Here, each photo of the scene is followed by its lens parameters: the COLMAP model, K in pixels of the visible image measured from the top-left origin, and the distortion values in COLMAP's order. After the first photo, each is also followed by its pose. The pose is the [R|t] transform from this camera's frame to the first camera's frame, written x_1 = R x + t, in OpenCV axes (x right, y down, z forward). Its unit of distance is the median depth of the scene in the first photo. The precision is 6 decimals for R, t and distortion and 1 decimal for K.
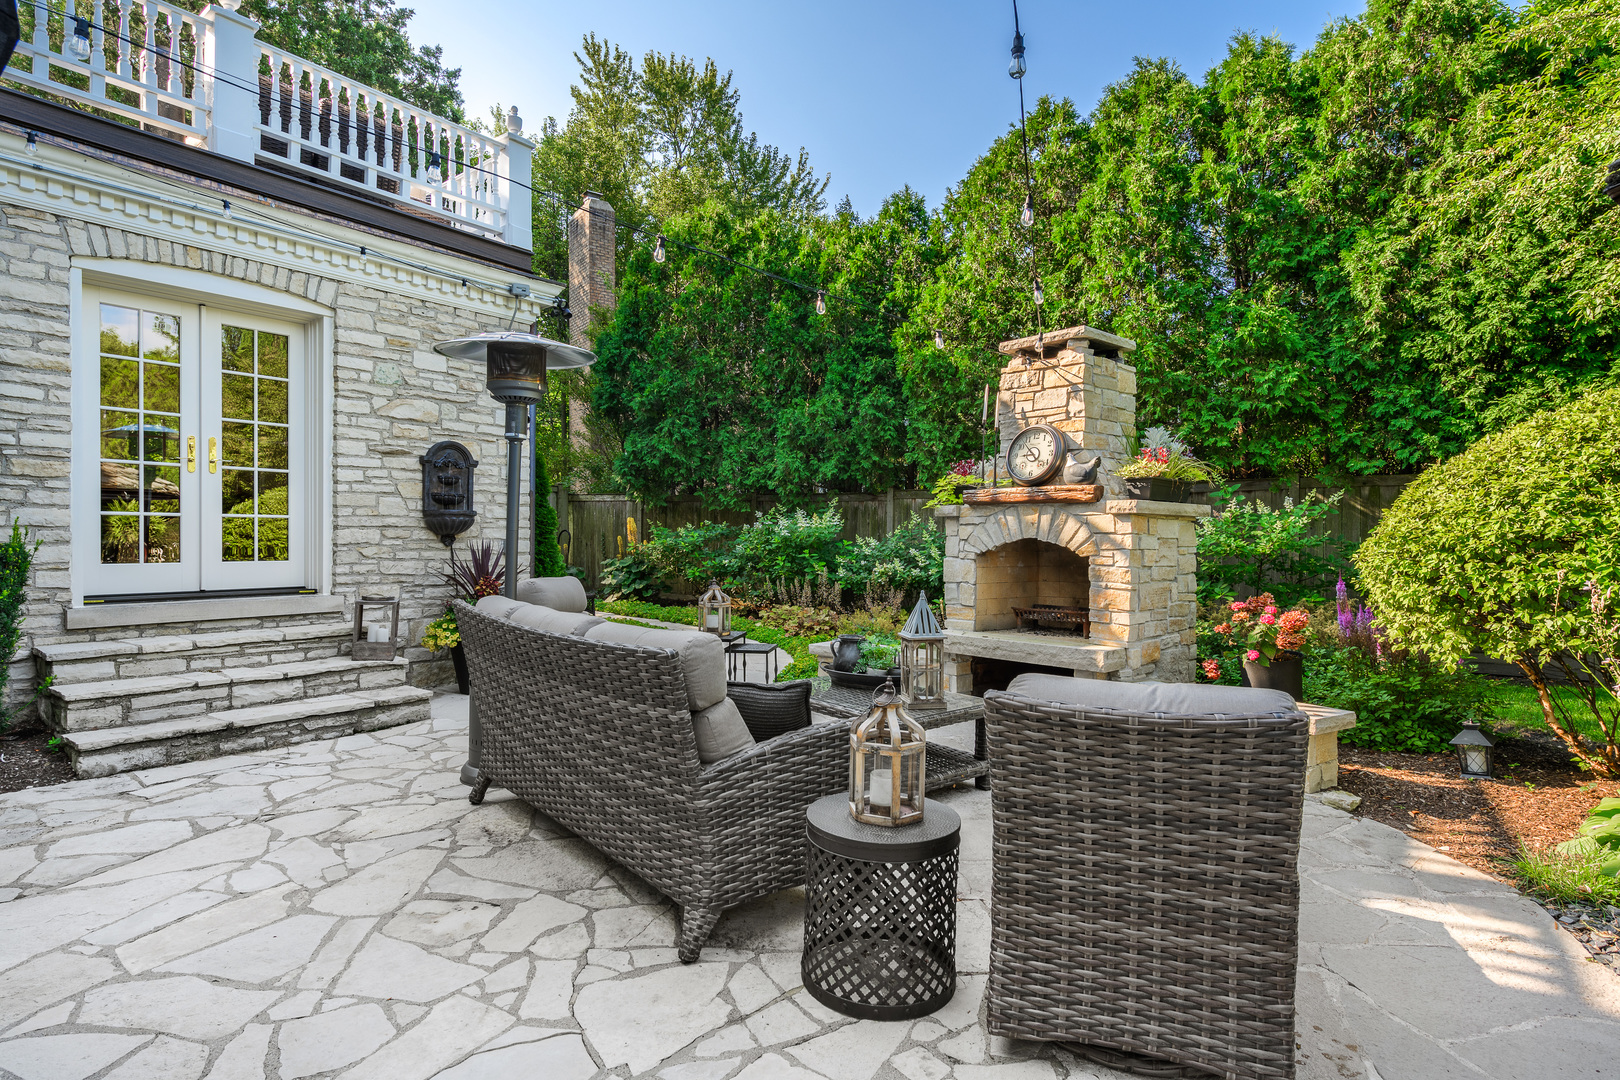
lens RADIAL K [[850.4, 0, 801.6], [0, 850.4, 538.4], [0, 0, 1]] dist [0.001092, -0.000765]
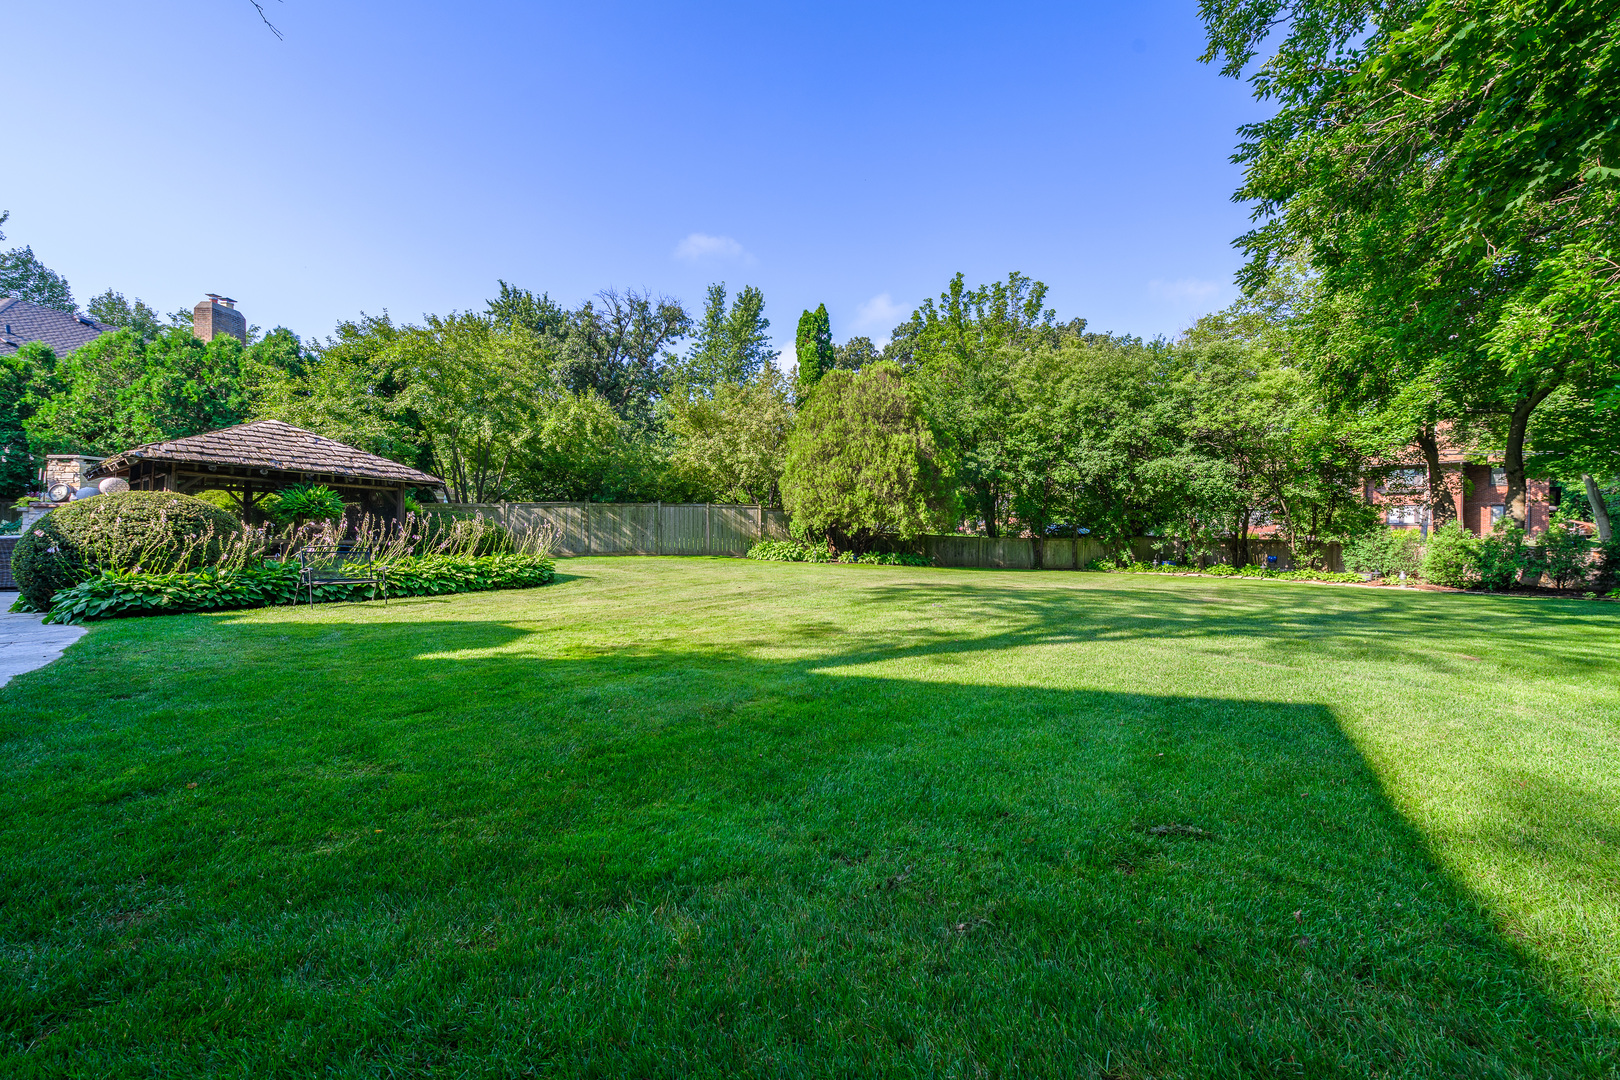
lens RADIAL K [[644.9, 0, 810.0], [0, 644.9, 540.0], [0, 0, 1]] dist [0.013264, -0.000597]
pose [[0.637269, -0.015671, 0.770482, 0.174171], [-0.000296, 0.999788, 0.020580, 0.029206], [-0.770641, -0.013343, 0.637129, -2.837933]]
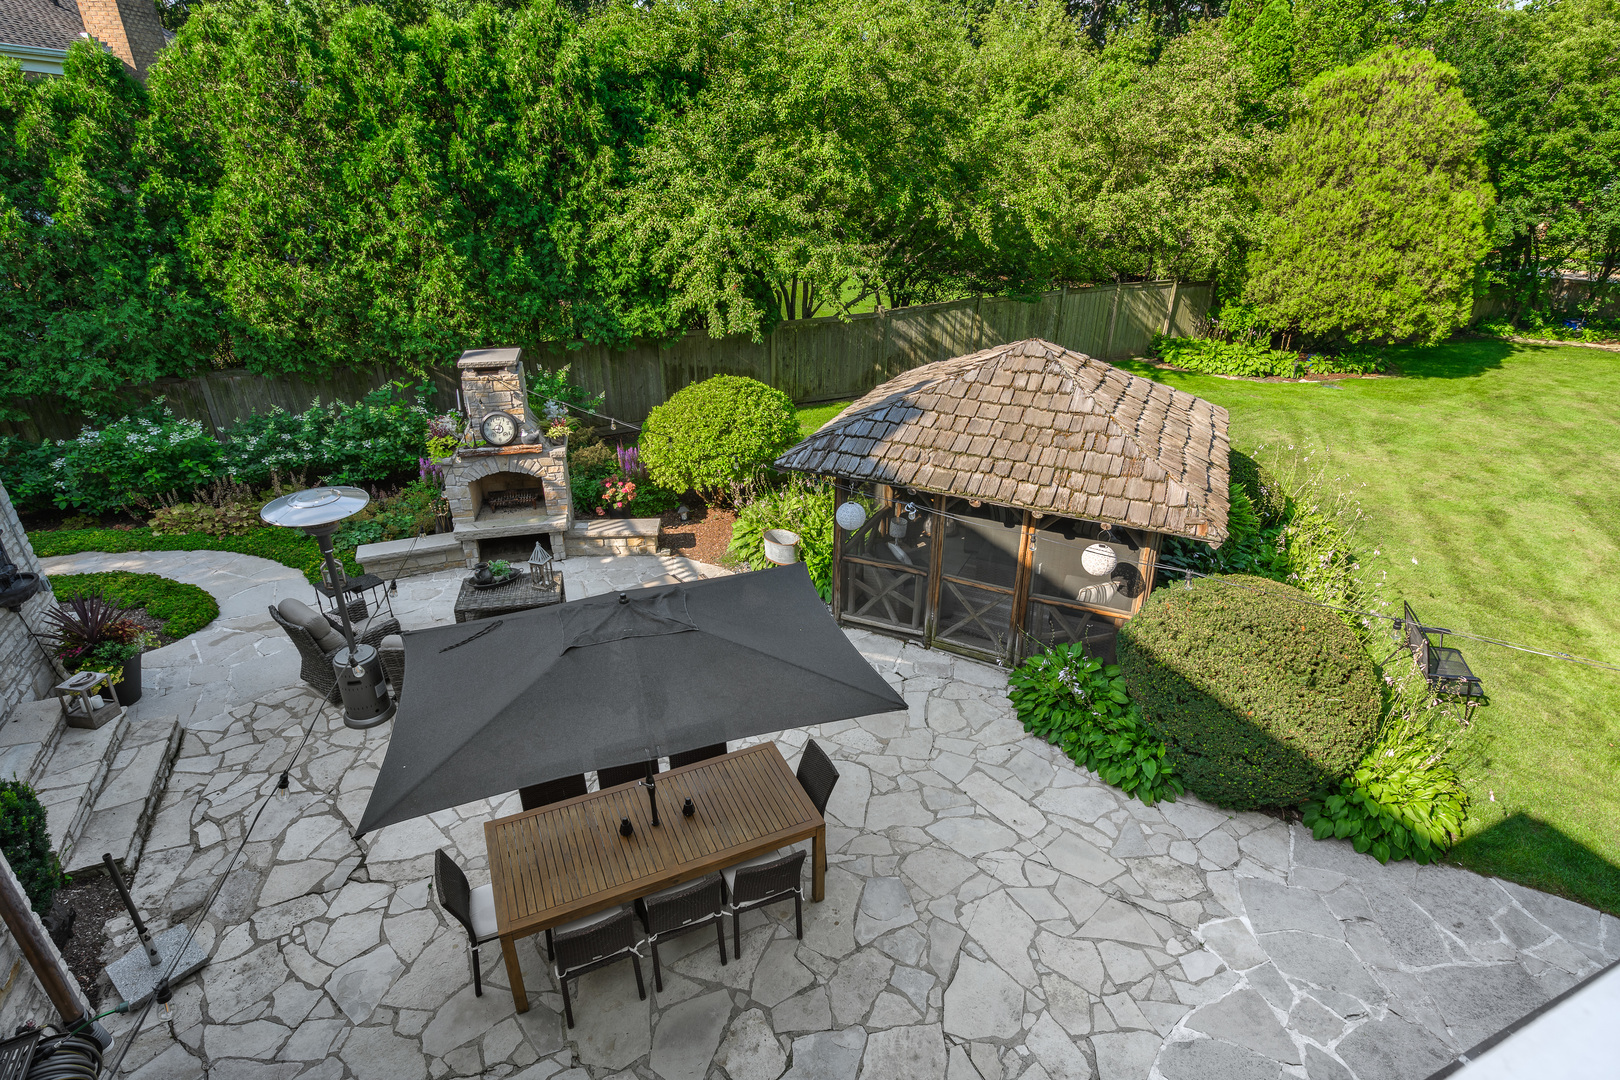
lens RADIAL K [[840.3, 0, 810.0], [0, 840.3, 540.0], [0, 0, 1]] dist [0.011265, -0.002344]
pose [[0.470957, -0.393747, 0.789406, -0.988408], [0.001396, 0.895192, 0.445679, -0.722359], [-0.882155, -0.208794, 0.422147, -0.446395]]
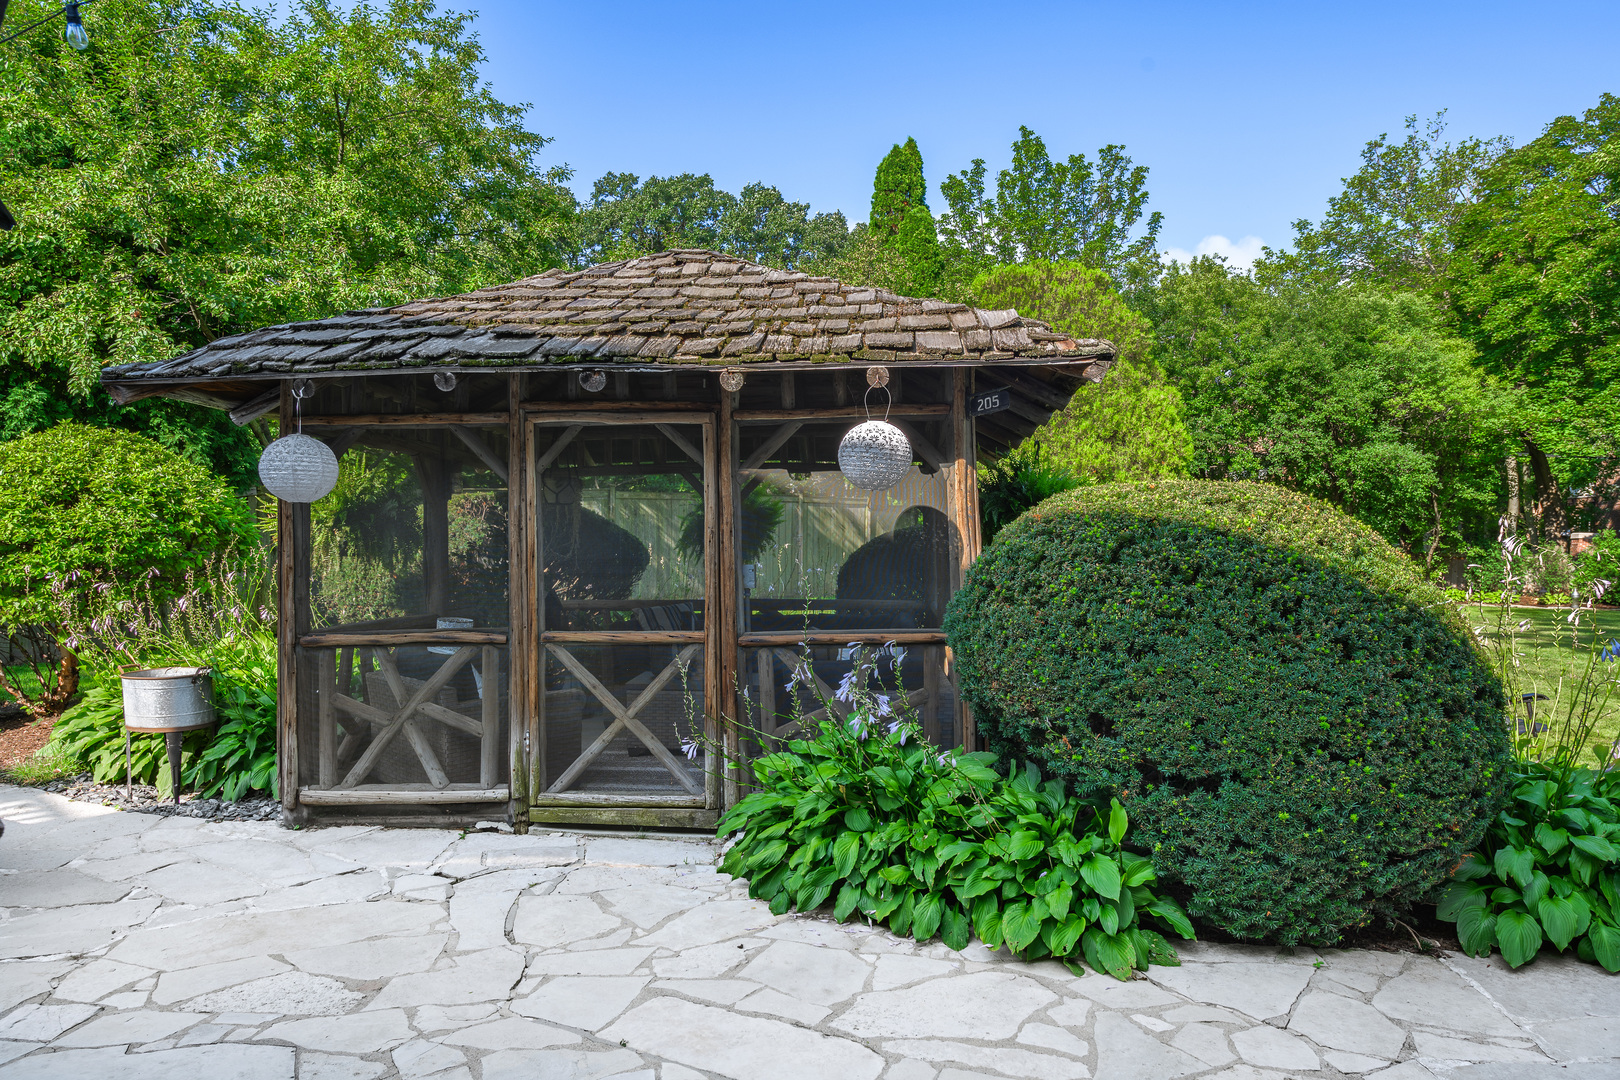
lens RADIAL K [[1080.9, 0, 819.6], [0, 1080.9, 571.8], [0, 0, 1]] dist [0.010953, 0.002394]
pose [[0.119969, -0.040659, 0.991945, -0.482335], [0.001195, 0.999166, 0.040810, -0.016286], [-0.992777, -0.003711, 0.119918, -0.342371]]
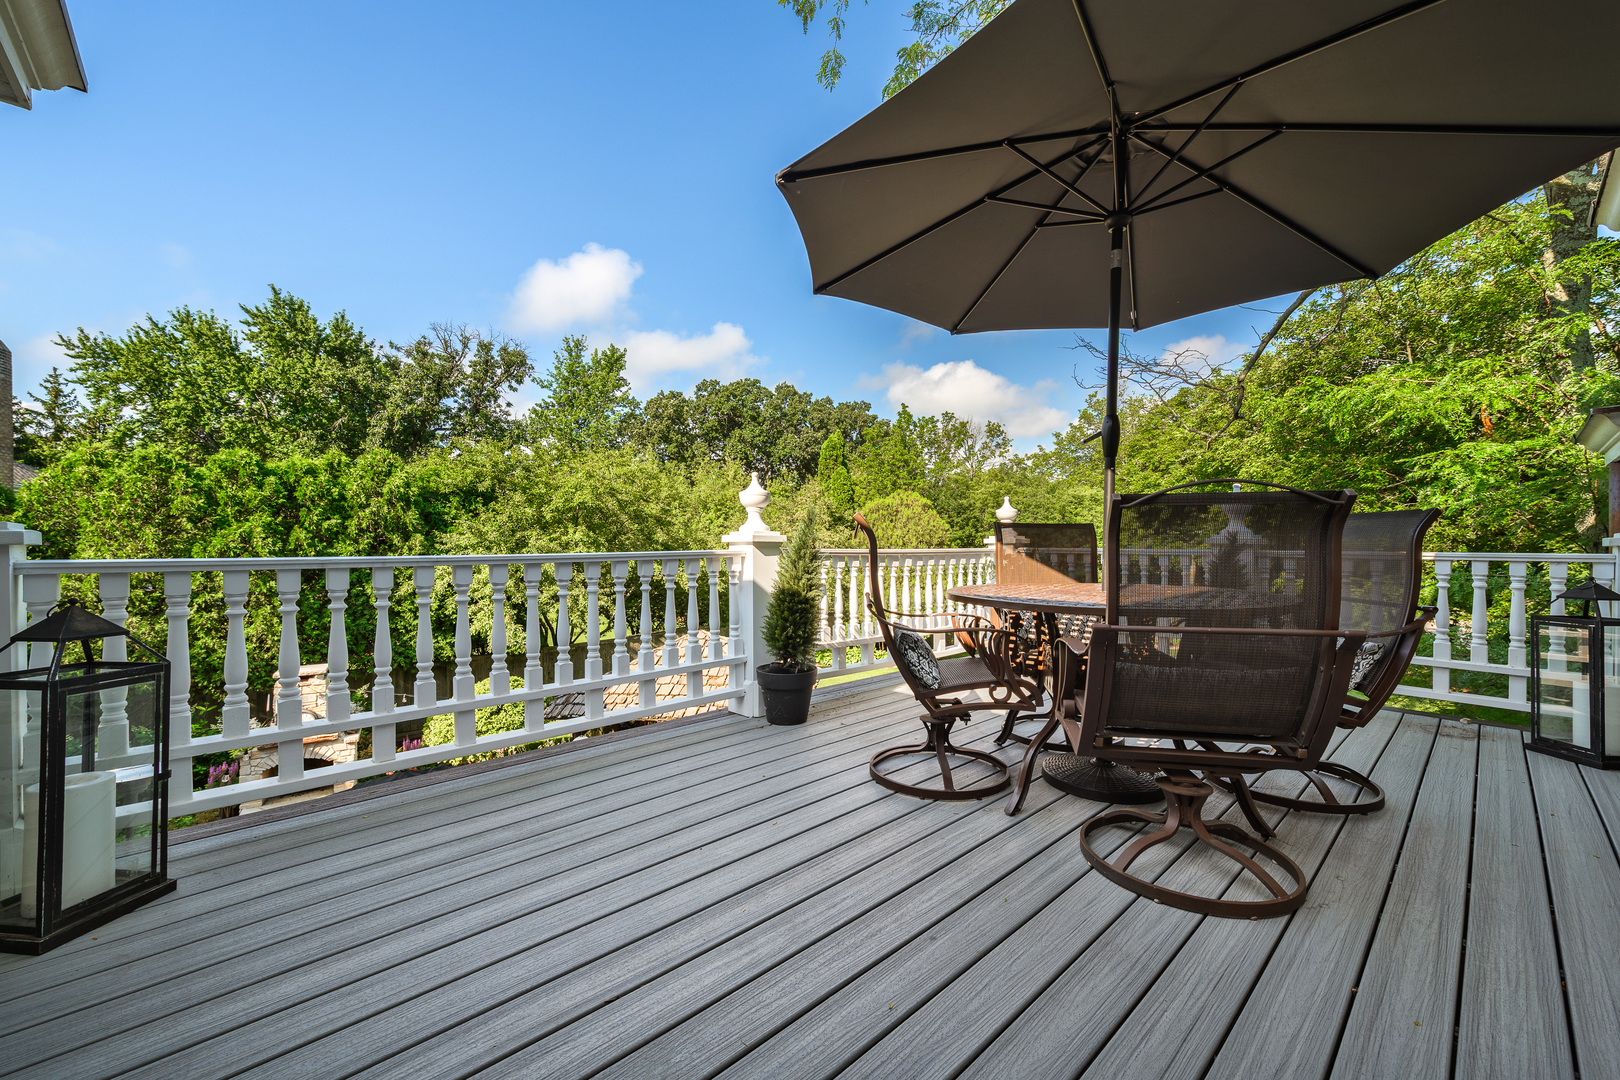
lens RADIAL K [[644.9, 0, 810.0], [0, 644.9, 540.0], [0, 0, 1]] dist [0.013264, -0.000597]
pose [[0.157648, -0.012311, 0.987419, -1.366136], [0.002787, 0.999924, 0.012022, -0.661000], [-0.987491, 0.000857, 0.157670, -0.752039]]
